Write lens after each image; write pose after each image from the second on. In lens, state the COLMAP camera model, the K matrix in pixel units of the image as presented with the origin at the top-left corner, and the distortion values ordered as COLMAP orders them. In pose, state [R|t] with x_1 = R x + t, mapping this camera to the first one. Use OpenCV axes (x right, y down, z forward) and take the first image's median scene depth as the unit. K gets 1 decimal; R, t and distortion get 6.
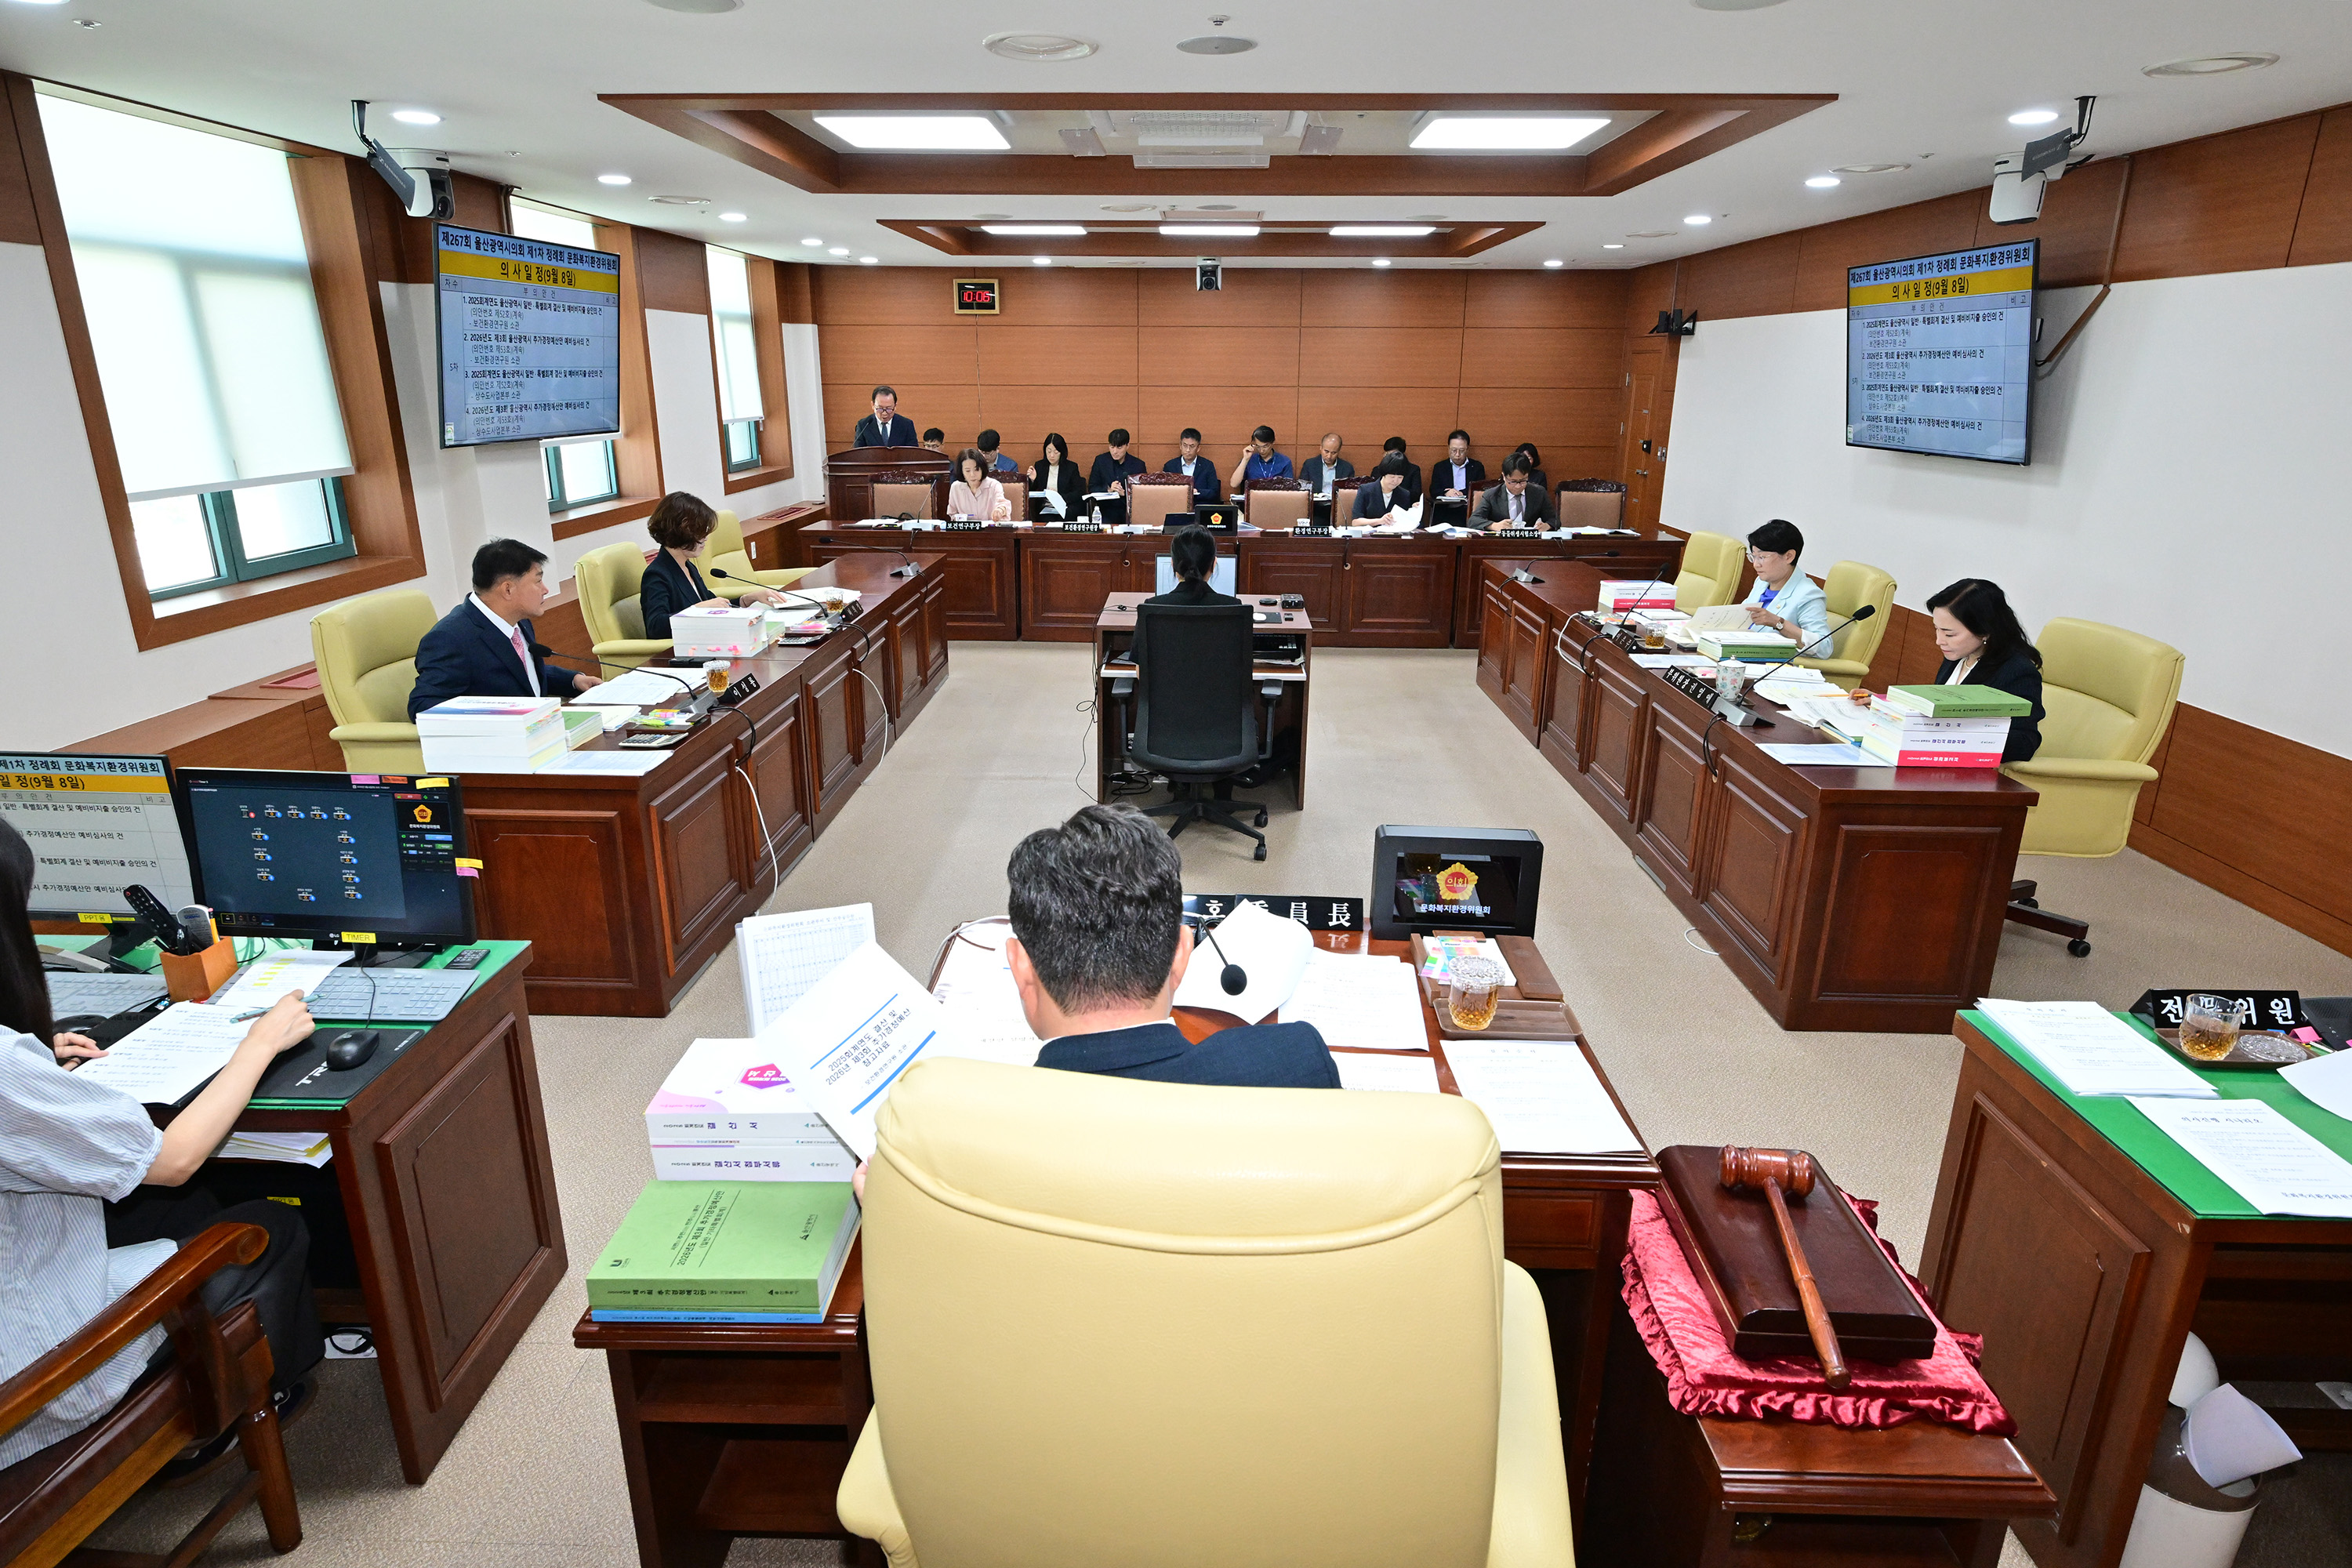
lens RADIAL K [[1303.8, 0, 1175.1], [0, 1303.8, 785.2], [0, 0, 1]] dist [0.008514, -0.002512]
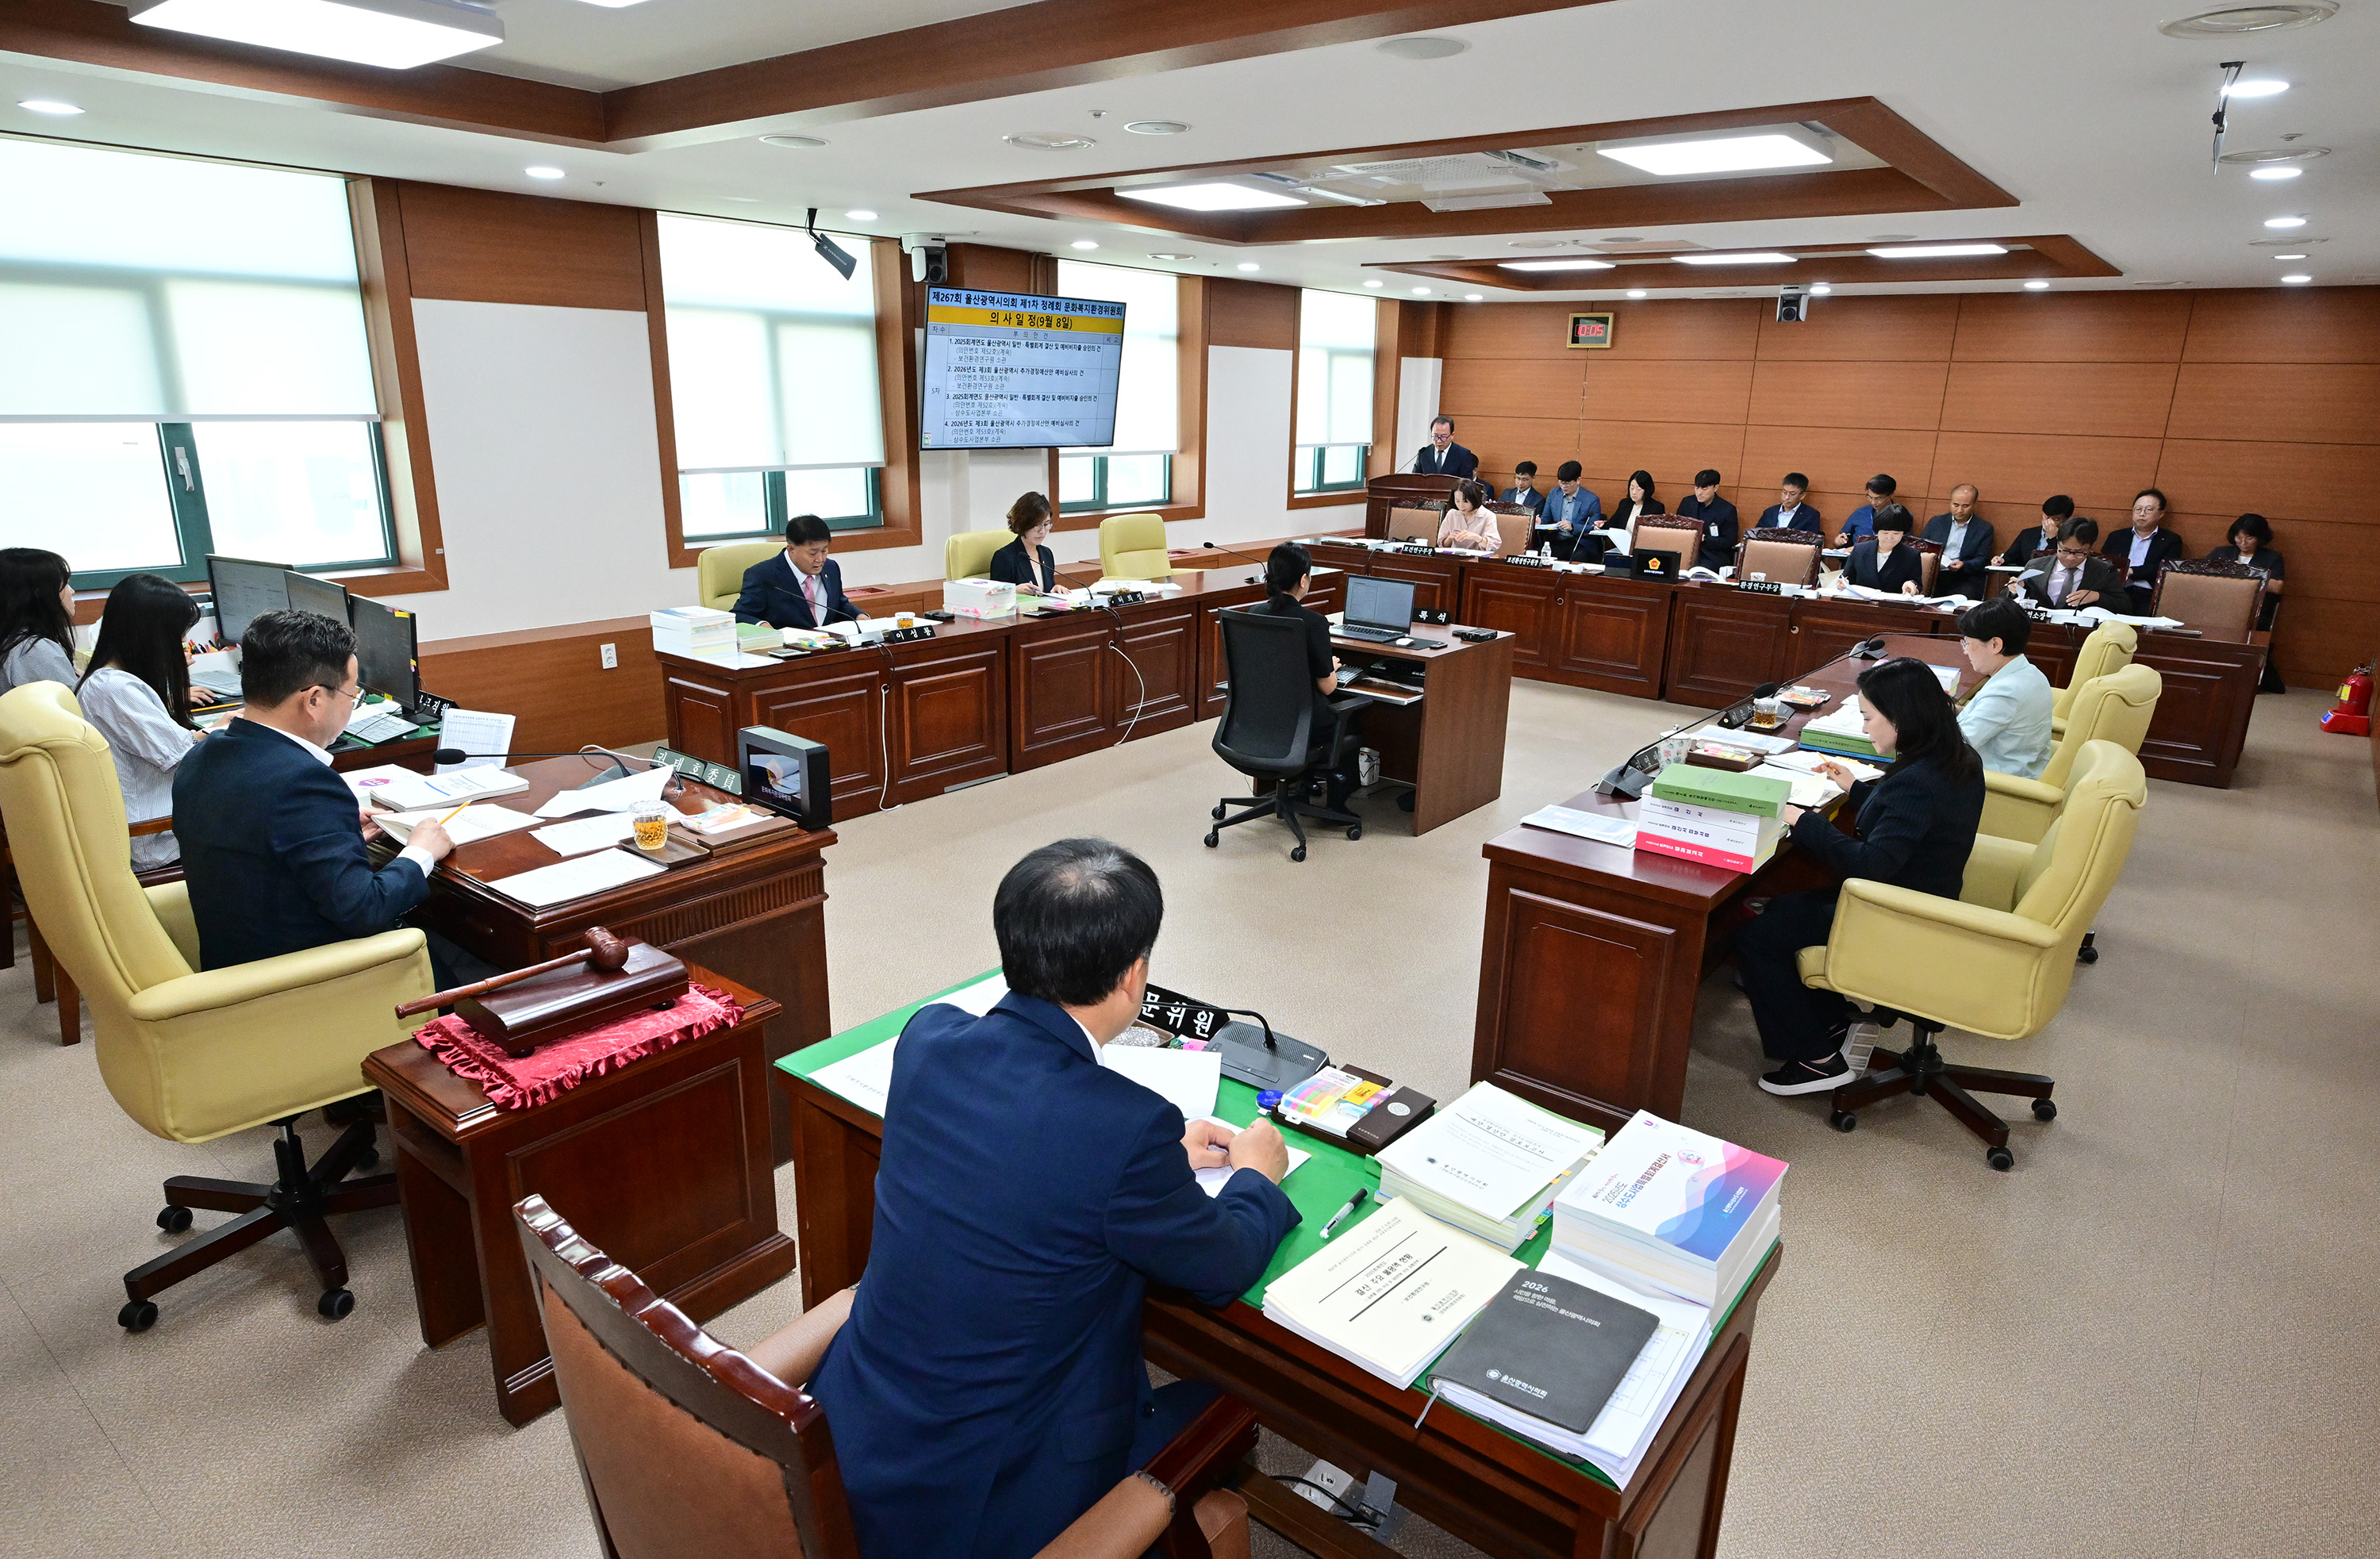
lens RADIAL K [[1365.9, 0, 1191.6], [0, 1365.9, 782.6], [0, 0, 1]] dist [0.001118, -0.001741]
pose [[0.799273, 0.177961, -0.574014, 0.349363], [-0.199802, 0.979505, 0.025464, -0.009129], [0.566781, 0.094336, 0.818449, 0.025981]]
